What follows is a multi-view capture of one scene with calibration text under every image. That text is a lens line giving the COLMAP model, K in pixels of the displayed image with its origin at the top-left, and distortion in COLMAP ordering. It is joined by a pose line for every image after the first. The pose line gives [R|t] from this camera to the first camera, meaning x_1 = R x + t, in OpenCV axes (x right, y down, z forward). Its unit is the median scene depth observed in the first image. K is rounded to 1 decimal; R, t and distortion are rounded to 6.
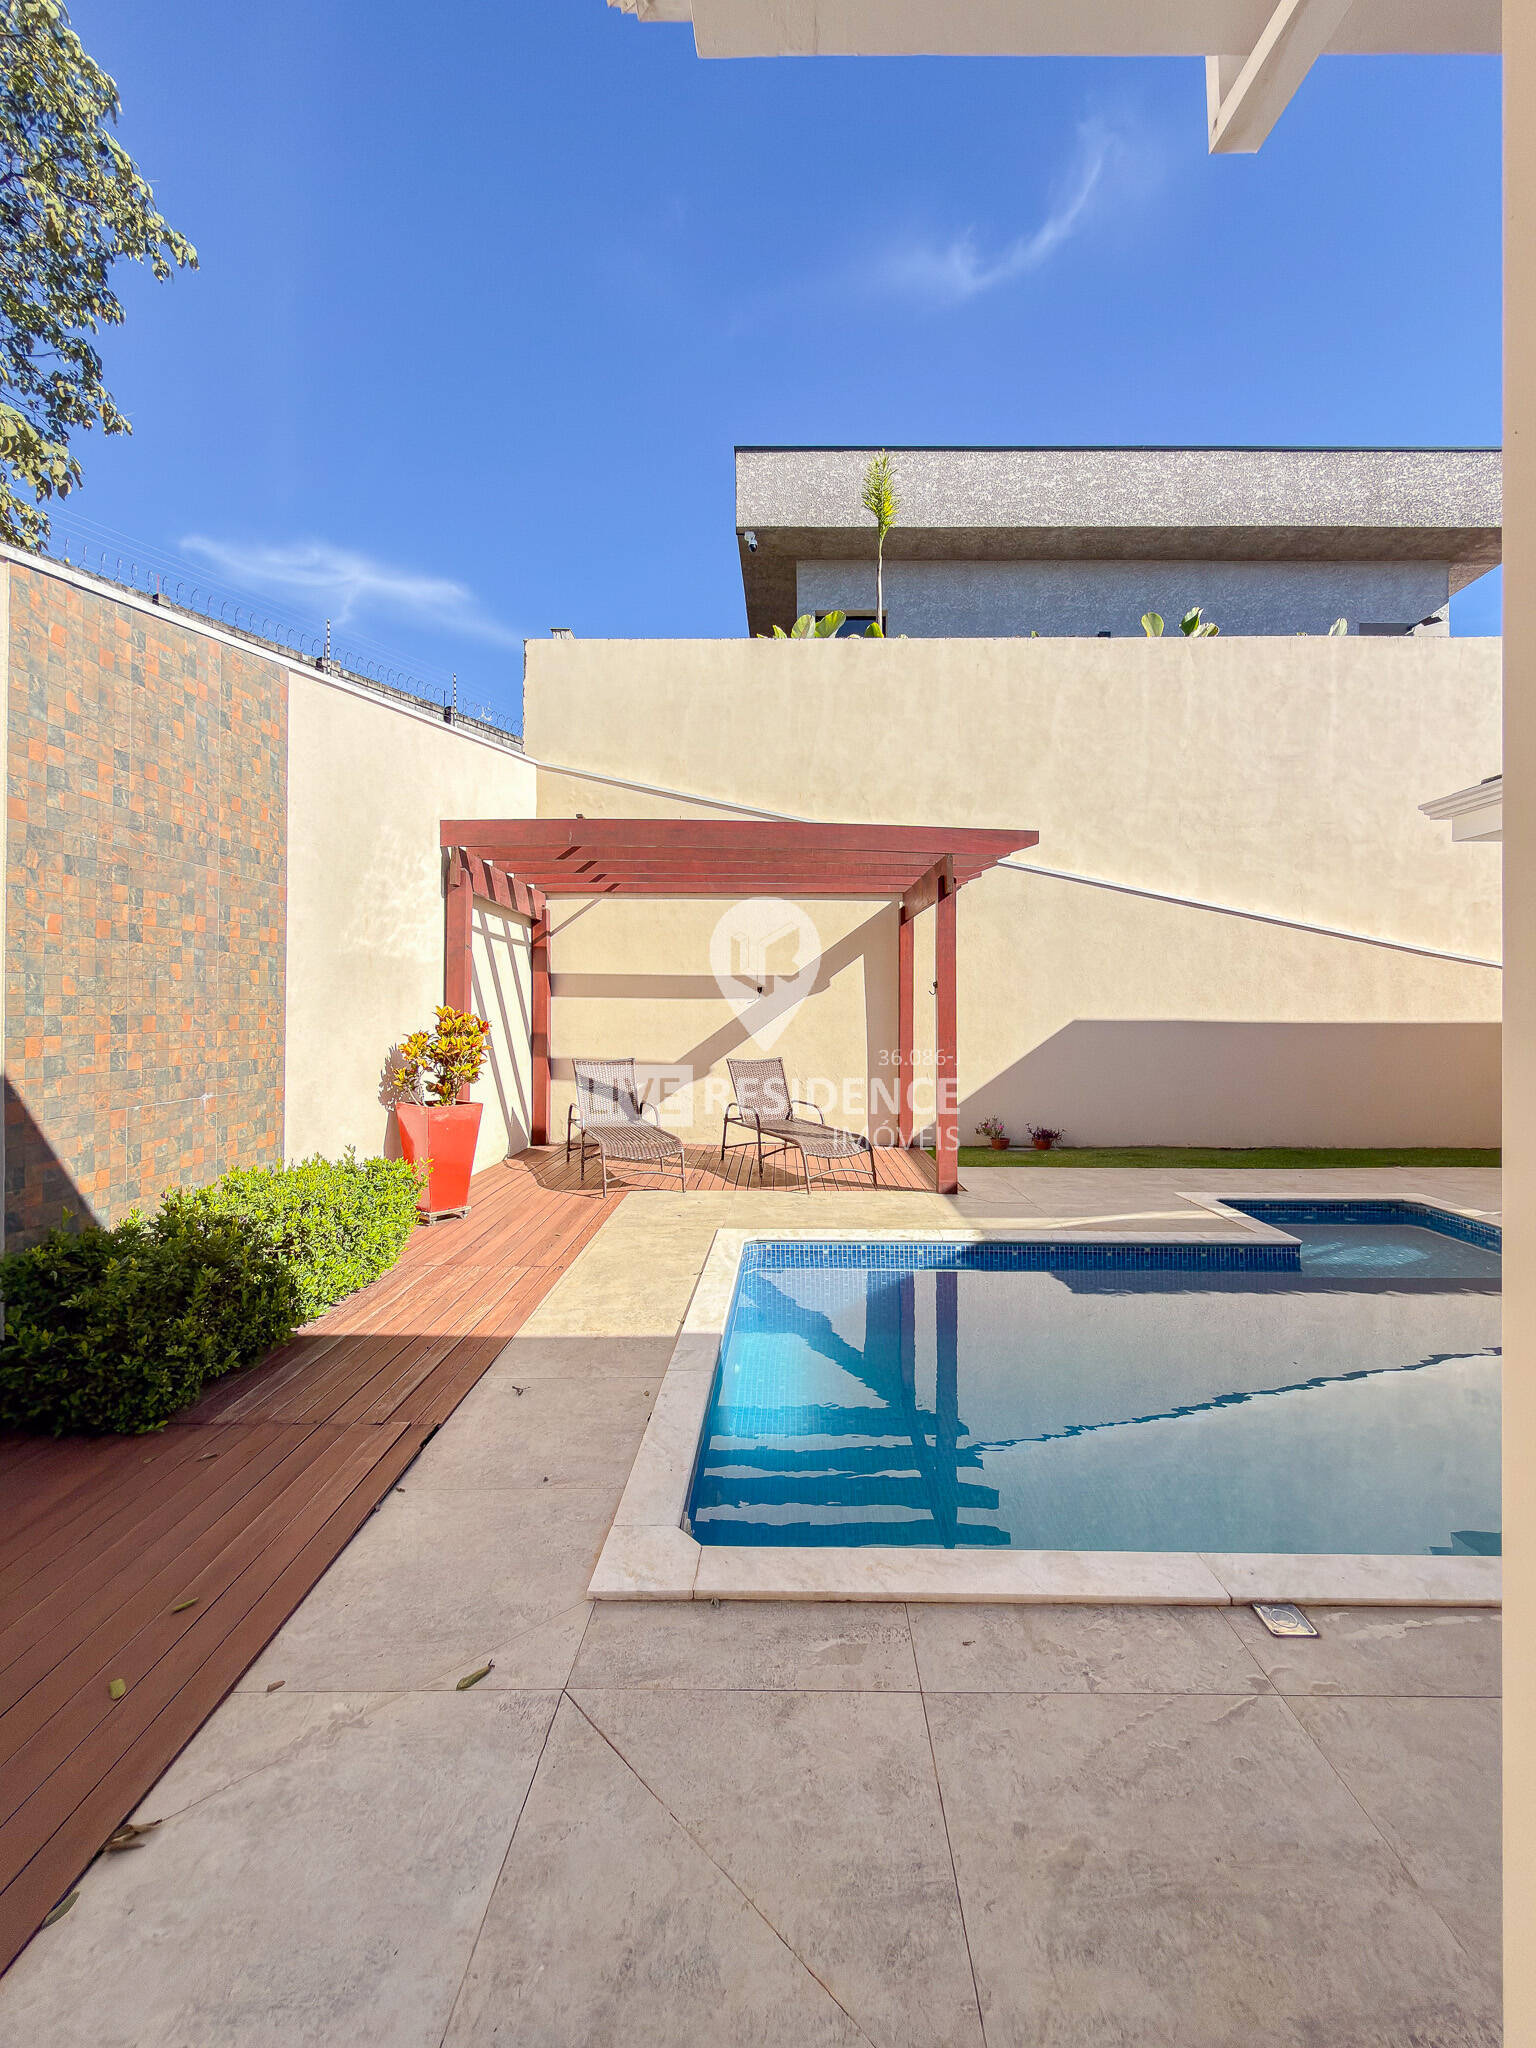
lens RADIAL K [[840.7, 0, 781.5], [0, 840.7, 1011.0], [0, 0, 1]] dist [0.001611, -0.000644]
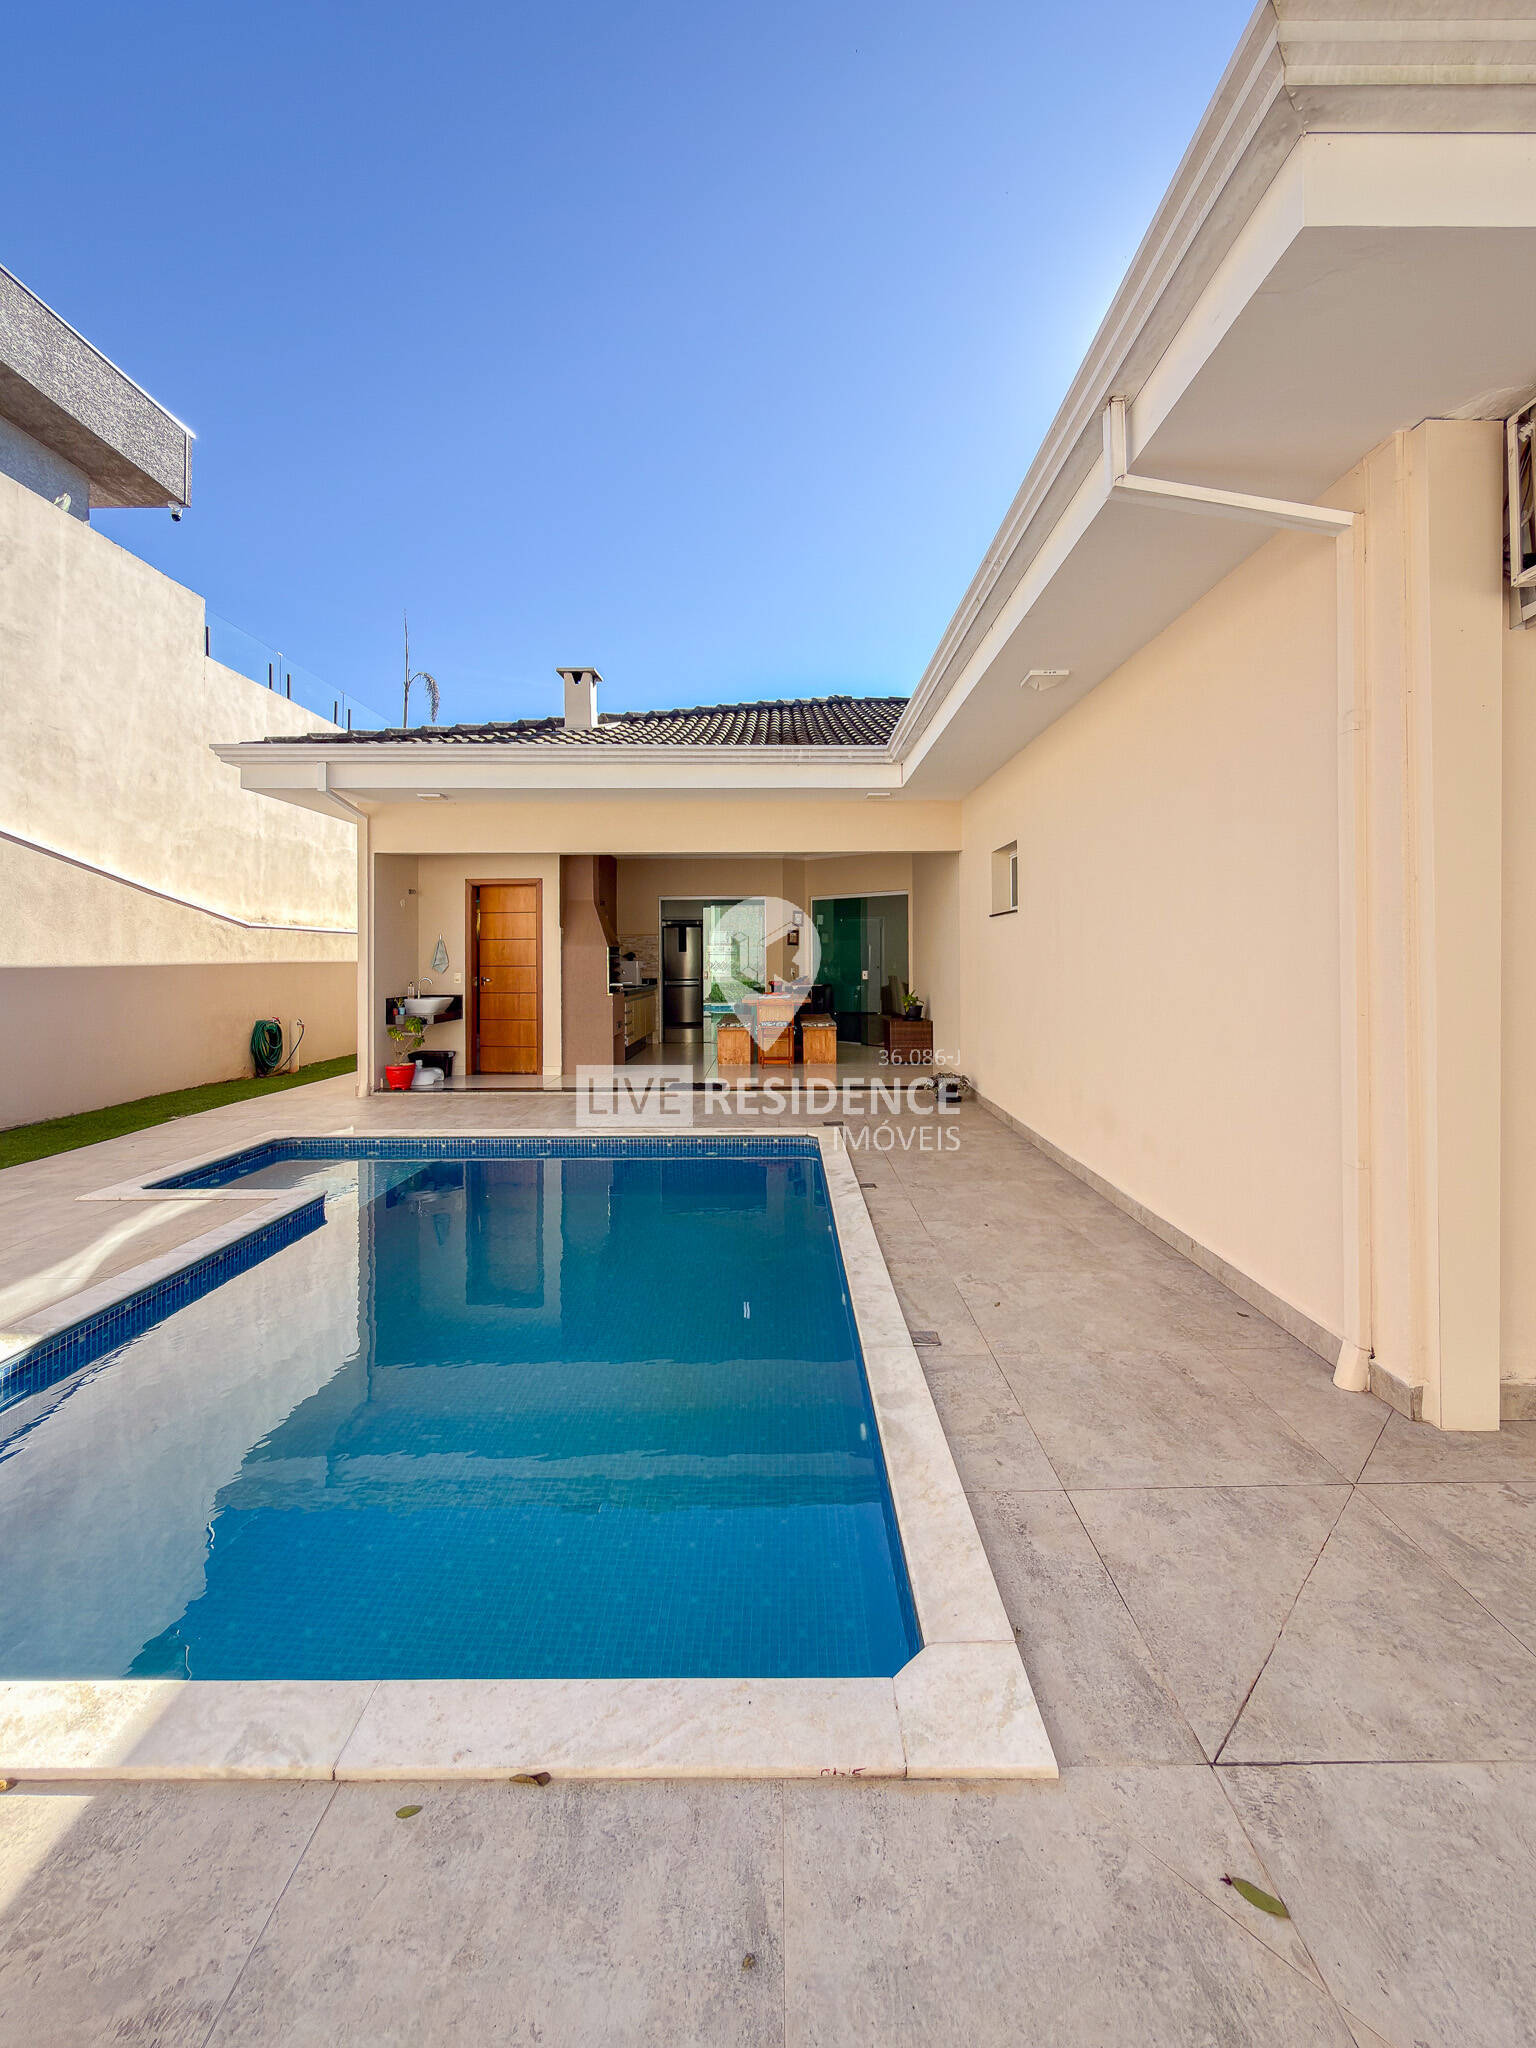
lens RADIAL K [[840.7, 0, 810.9], [0, 840.7, 944.0], [0, 0, 1]] dist [0.001611, -0.000644]
pose [[-0.032486, 0.012252, 0.999397, -0.209804], [0.002624, 0.999922, -0.012173, 0.003502], [-0.999469, 0.002227, -0.032516, 0.276562]]
